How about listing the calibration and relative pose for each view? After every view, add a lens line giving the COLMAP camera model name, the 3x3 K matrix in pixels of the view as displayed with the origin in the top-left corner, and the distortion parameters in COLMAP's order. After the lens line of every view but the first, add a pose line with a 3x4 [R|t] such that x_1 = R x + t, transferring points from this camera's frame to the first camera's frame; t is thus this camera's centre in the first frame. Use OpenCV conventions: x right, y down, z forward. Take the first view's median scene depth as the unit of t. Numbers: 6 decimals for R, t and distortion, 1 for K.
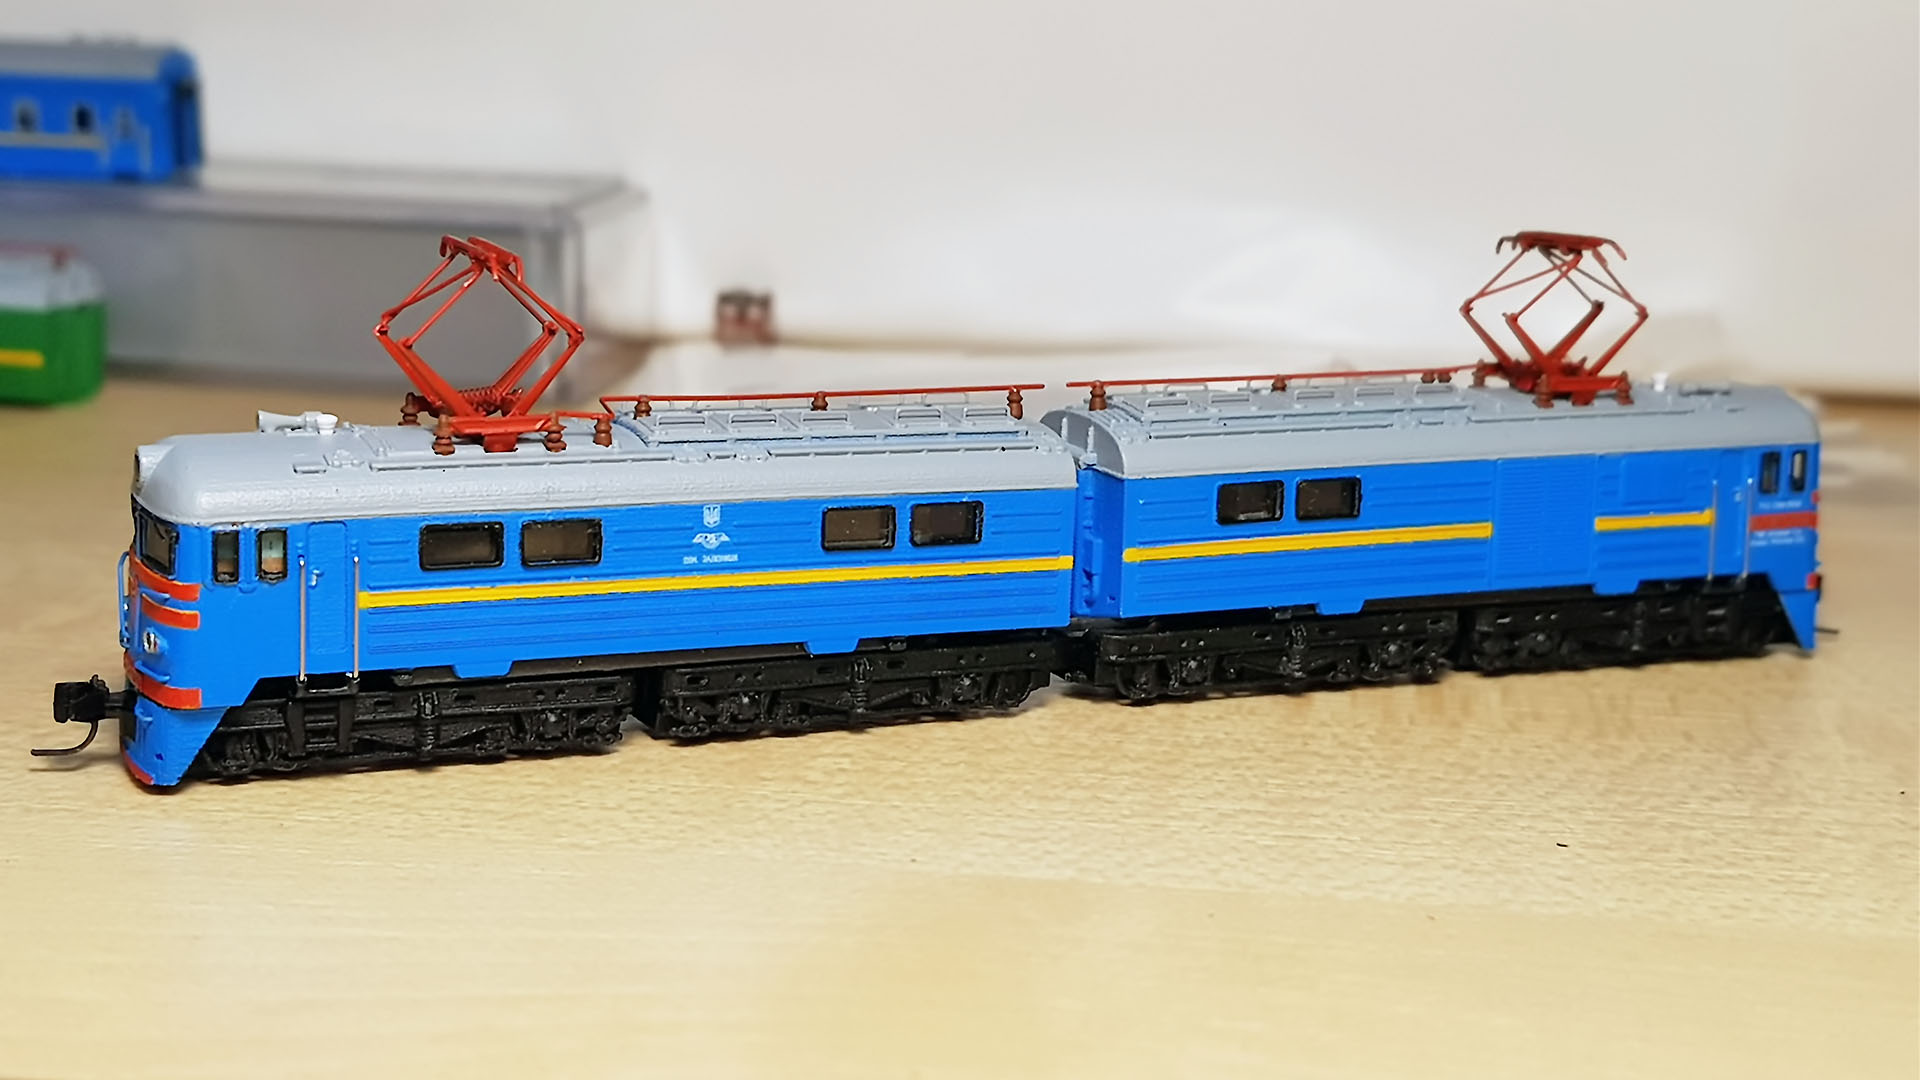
lens RADIAL K [[3090.3, 0, 960.0], [0, 3090.3, 540.0], [0, 0, 1]] dist [0.068577, 0.006643]
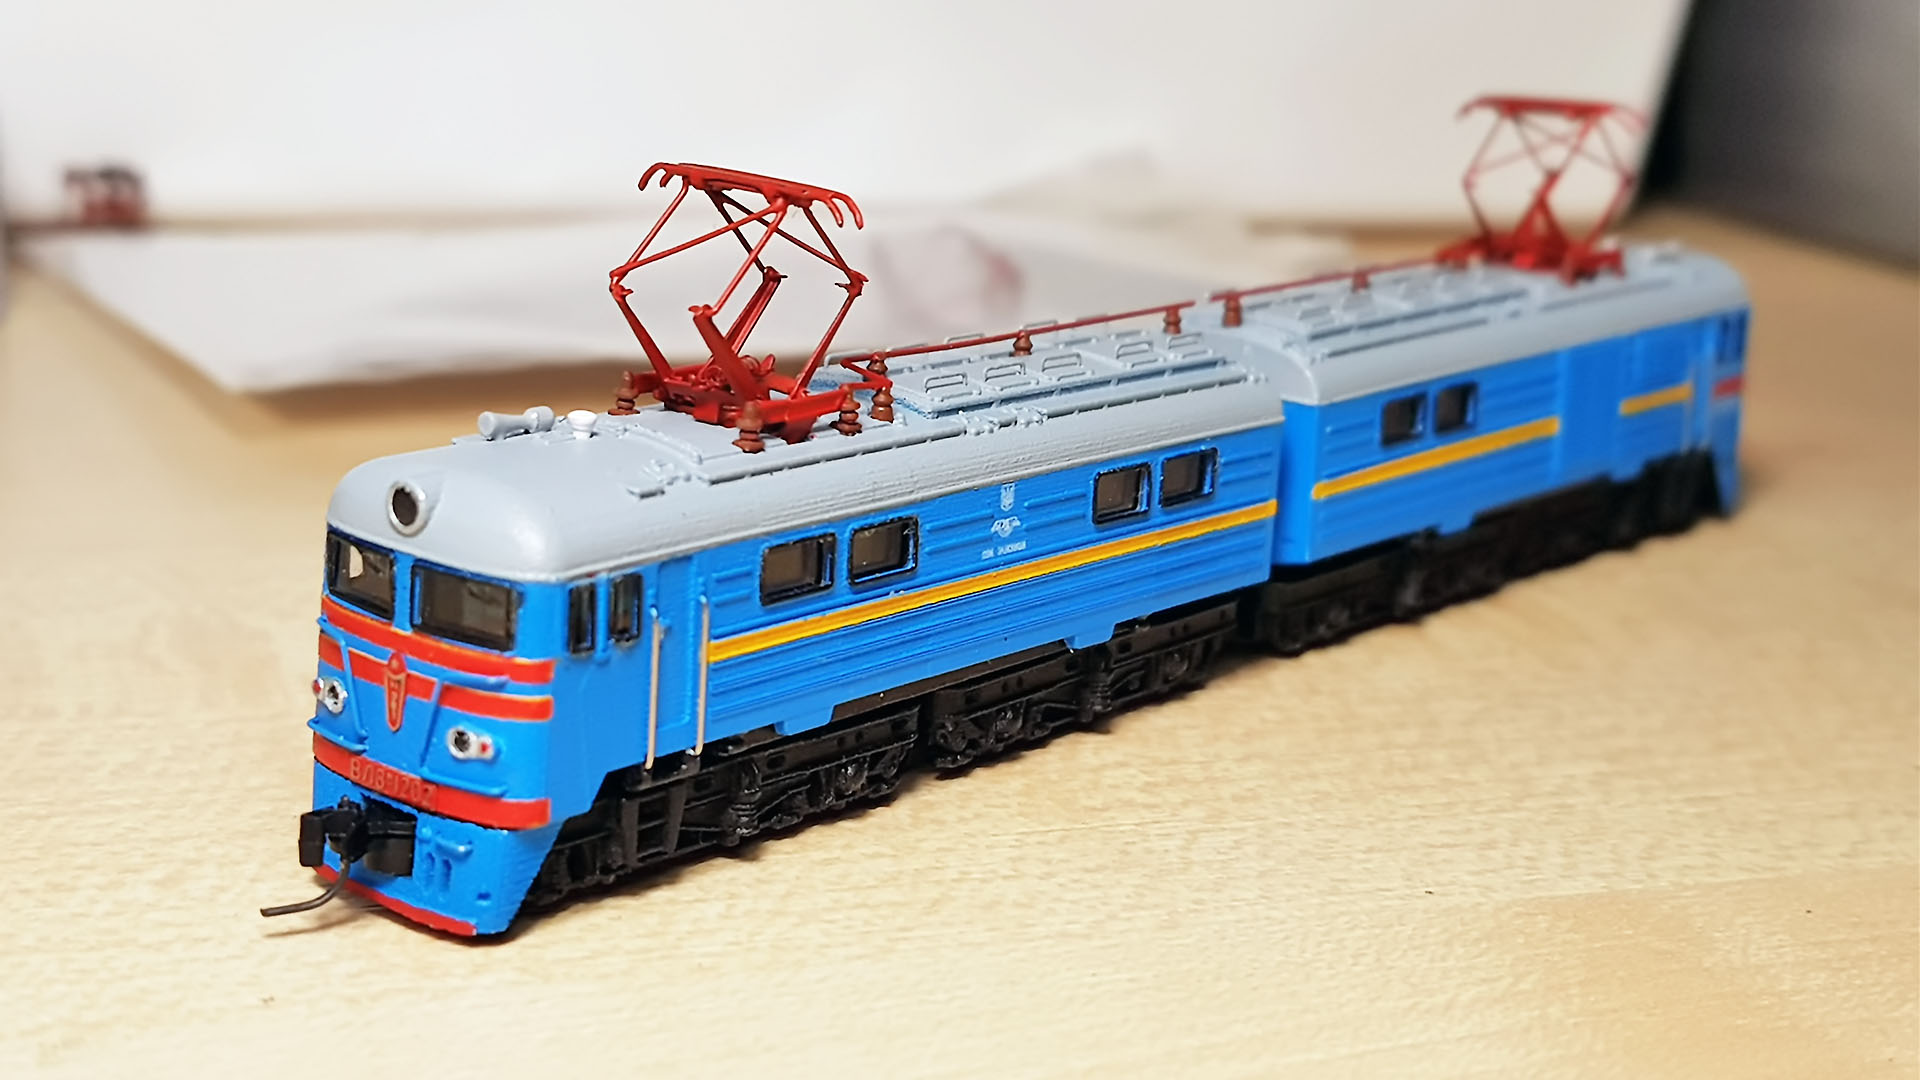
lens RADIAL K [[3090.3, 0, 960.0], [0, 3090.3, 540.0], [0, 0, 1]] dist [0.068577, 0.006643]
pose [[0.895582, -0.096291, 0.434352, -0.446882], [0.068298, 0.994481, 0.079643, -0.062386], [-0.439623, -0.041662, 0.897215, 0.277384]]
